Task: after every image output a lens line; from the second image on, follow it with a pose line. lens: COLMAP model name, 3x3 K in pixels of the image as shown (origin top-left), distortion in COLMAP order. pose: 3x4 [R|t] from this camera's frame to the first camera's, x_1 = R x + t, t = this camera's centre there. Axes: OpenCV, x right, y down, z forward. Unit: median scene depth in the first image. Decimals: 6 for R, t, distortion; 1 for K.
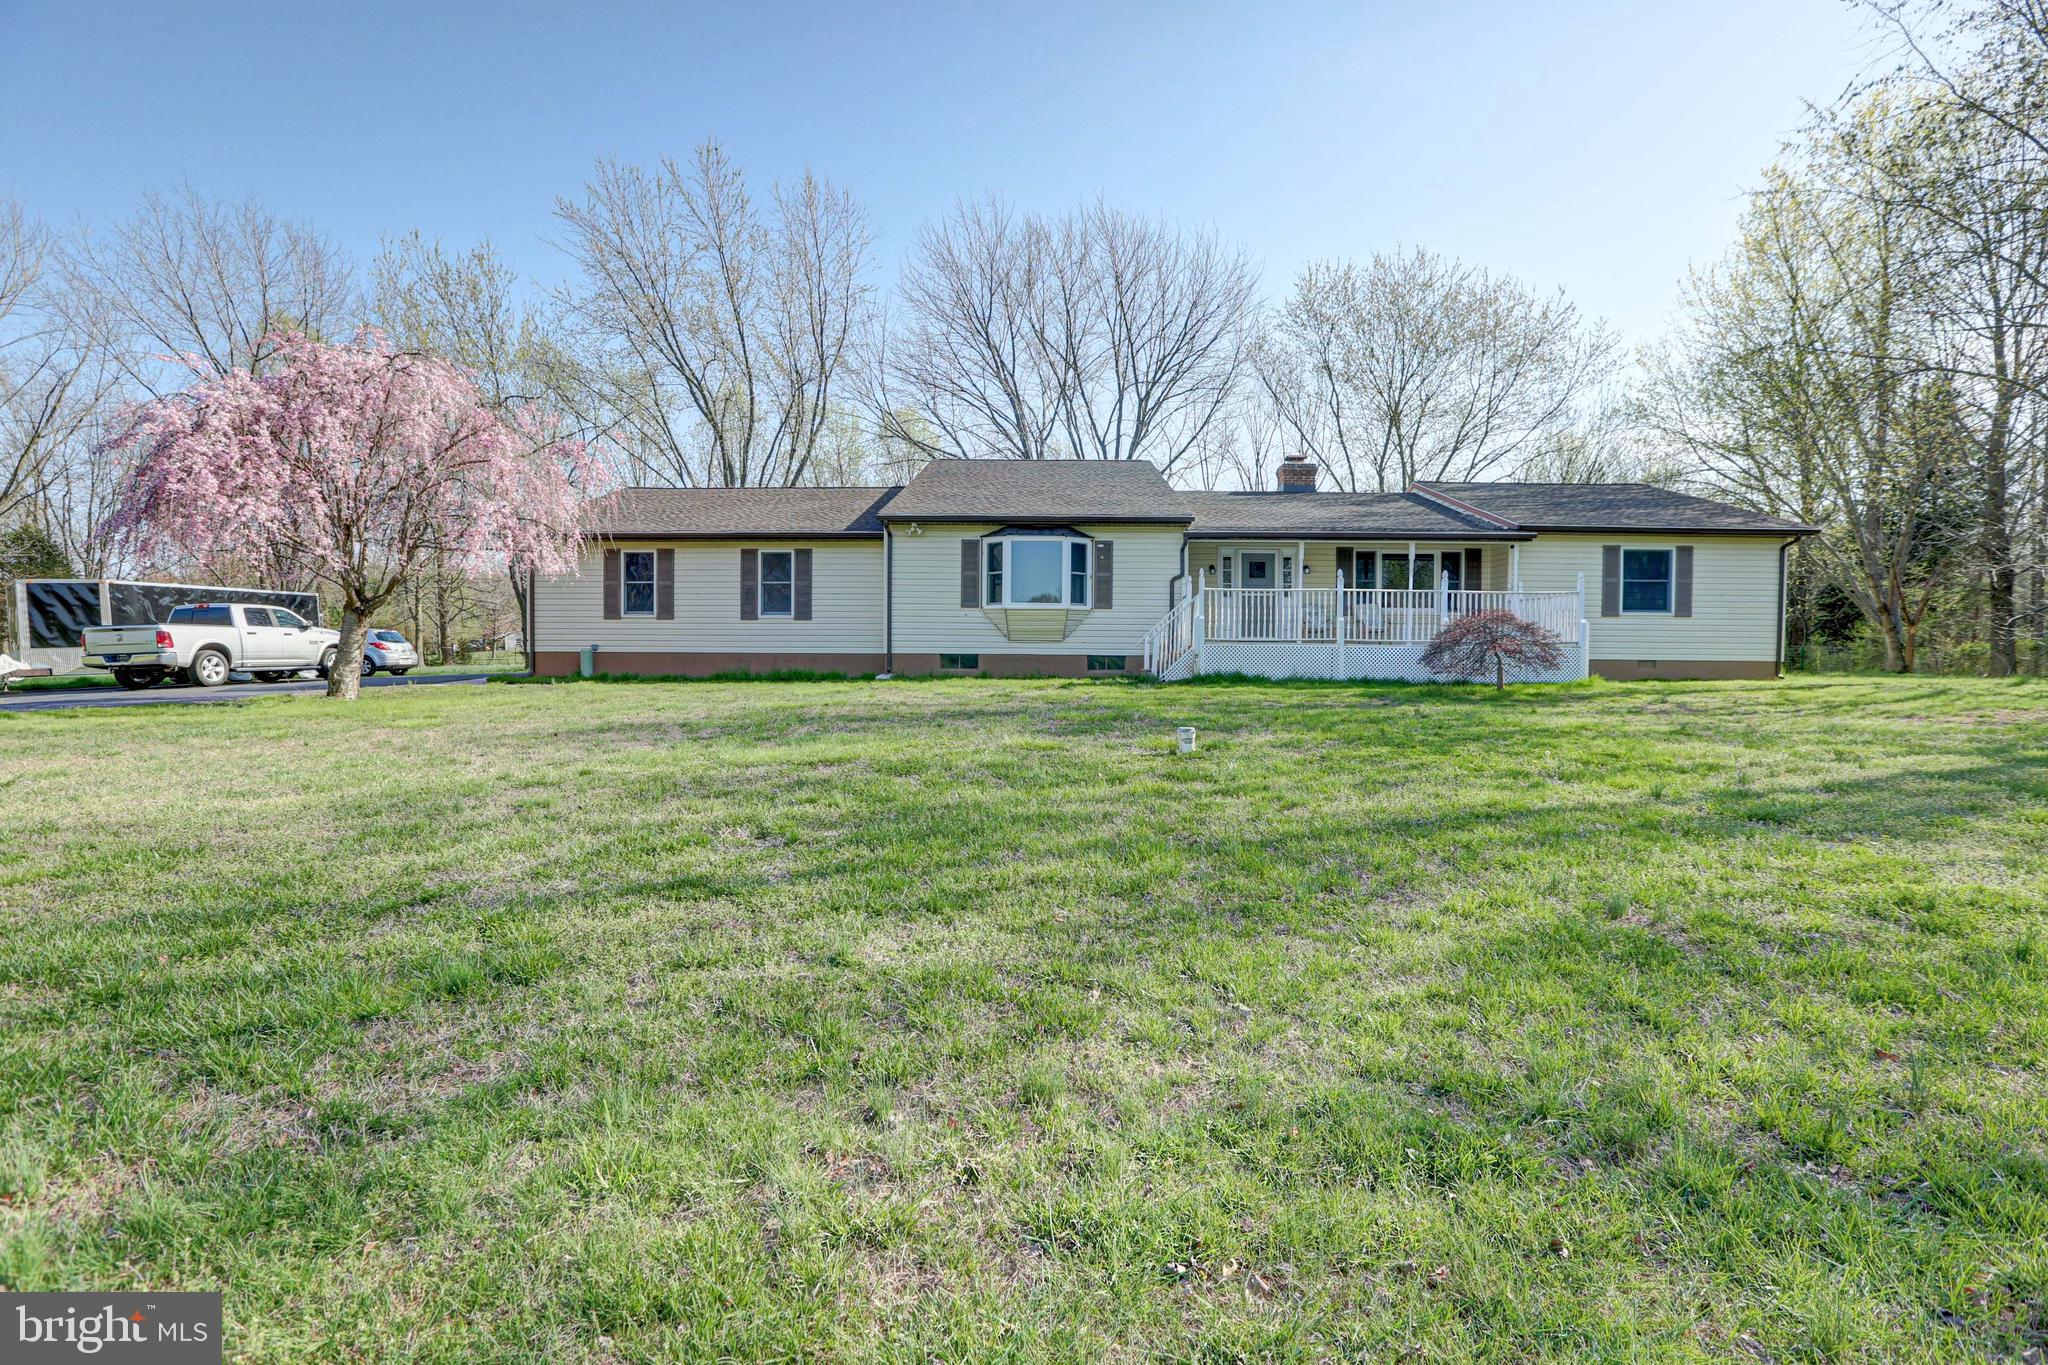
lens RADIAL K [[944.8, 0, 1028.5], [0, 944.8, 692.1], [0, 0, 1]] dist [-0.021235, 0.000178]
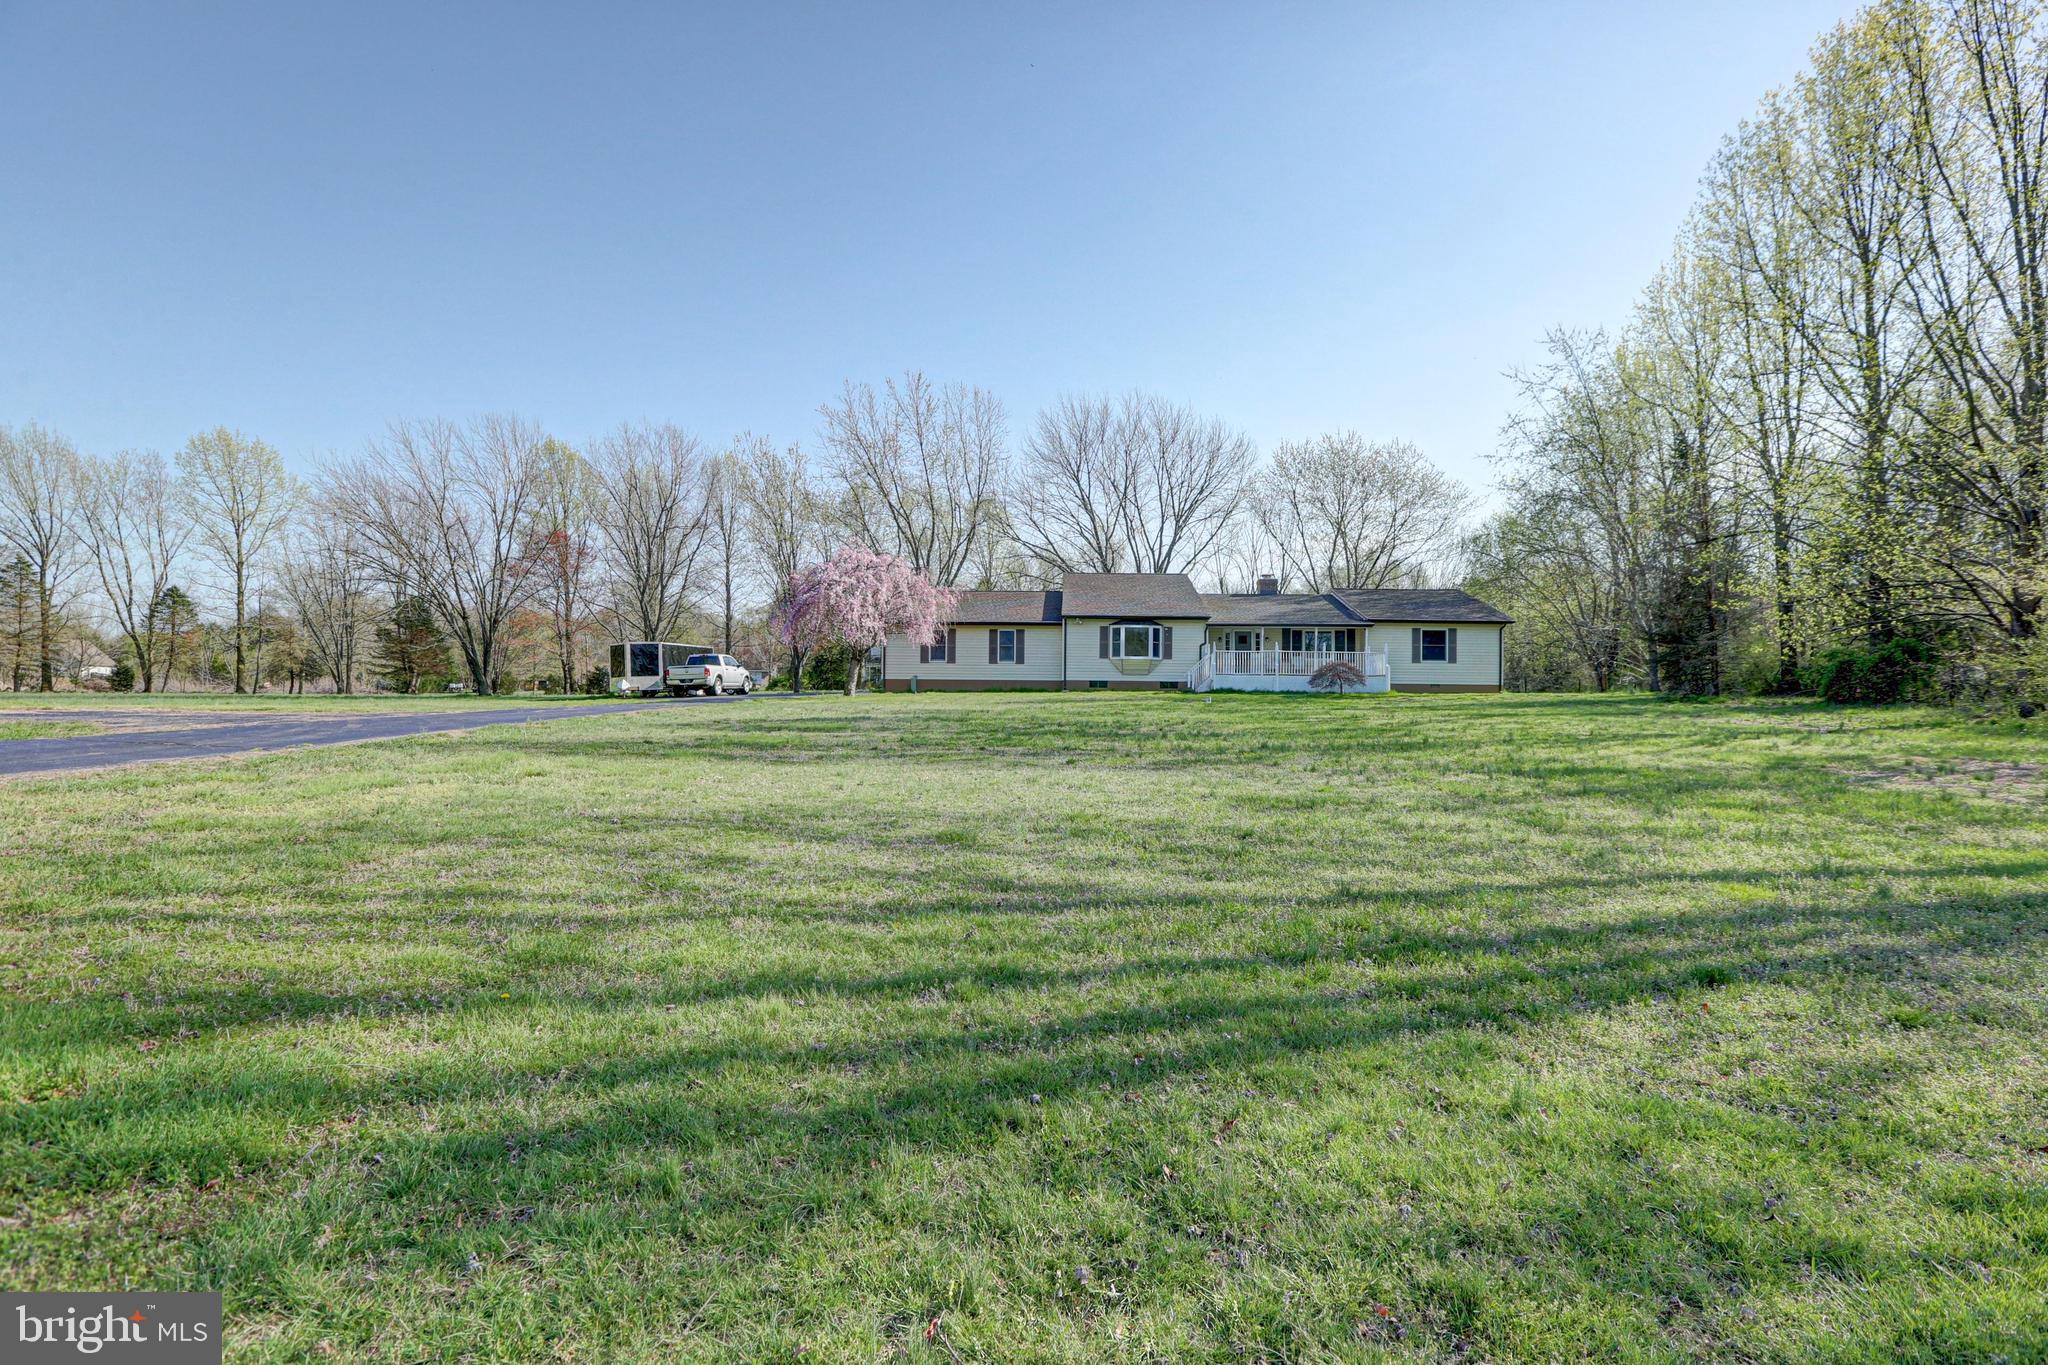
lens RADIAL K [[944.8, 0, 1016.6], [0, 944.8, 676.8], [0, 0, 1]] dist [-0.021235, 0.000178]
pose [[0.999483, 0.002780, -0.032022, -0.183167], [-0.004485, 0.998568, -0.053303, 0.062287], [0.031827, 0.053419, 0.998065, -1.068176]]
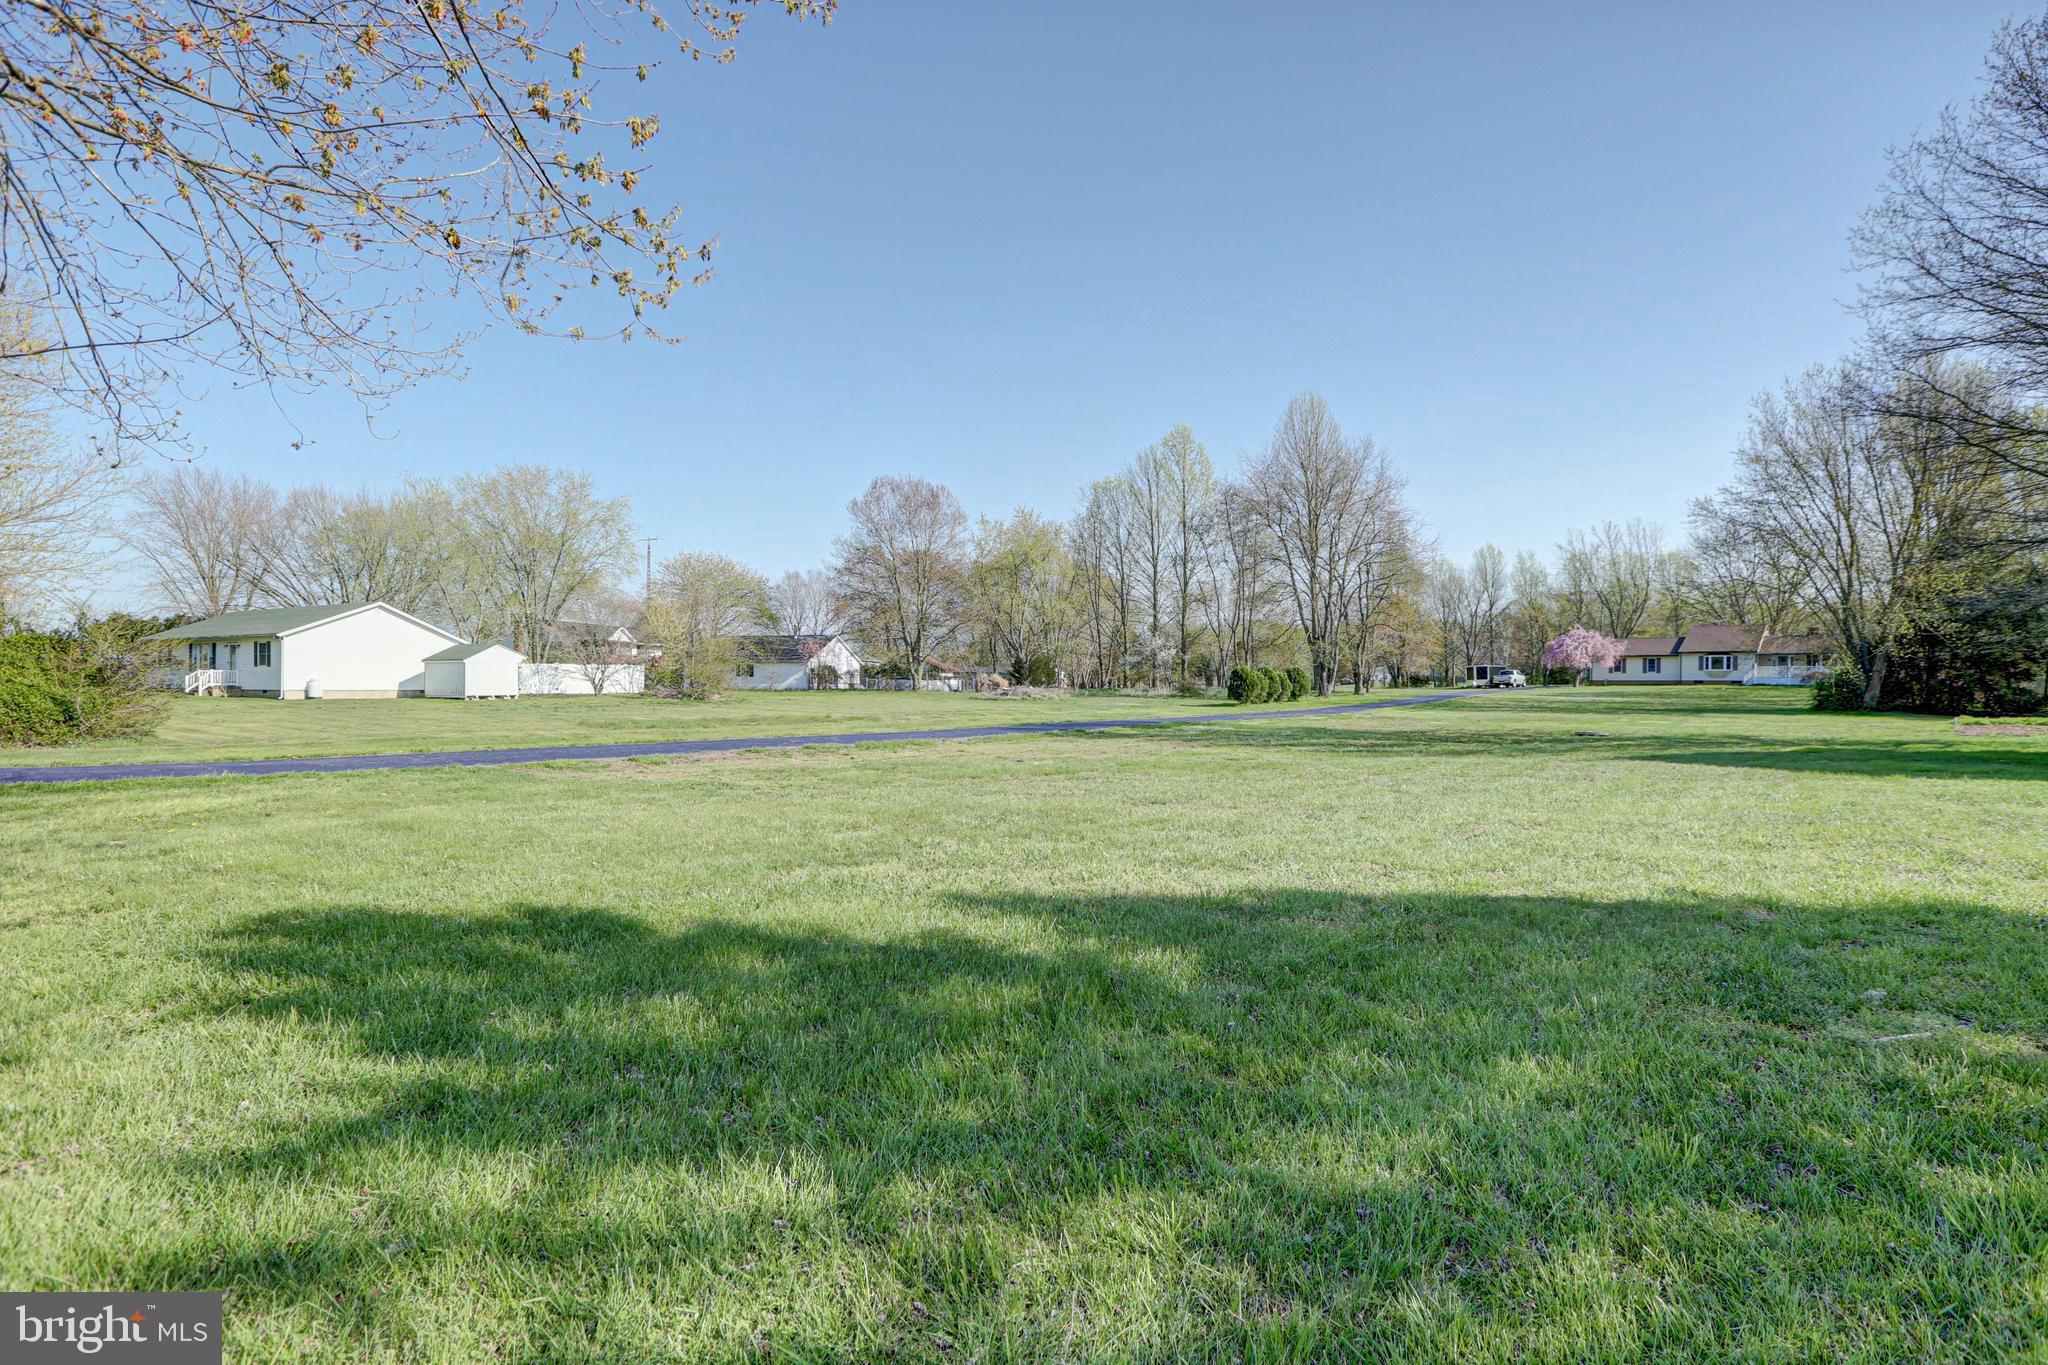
lens RADIAL K [[944.8, 0, 1023.8], [0, 944.8, 686.1], [0, 0, 1]] dist [-0.021235, 0.000178]
pose [[0.752678, 0.000924, -0.658388, 0.458173], [-0.027704, 0.999158, -0.030270, 0.220528], [0.657806, 0.041023, 0.752069, -4.662100]]
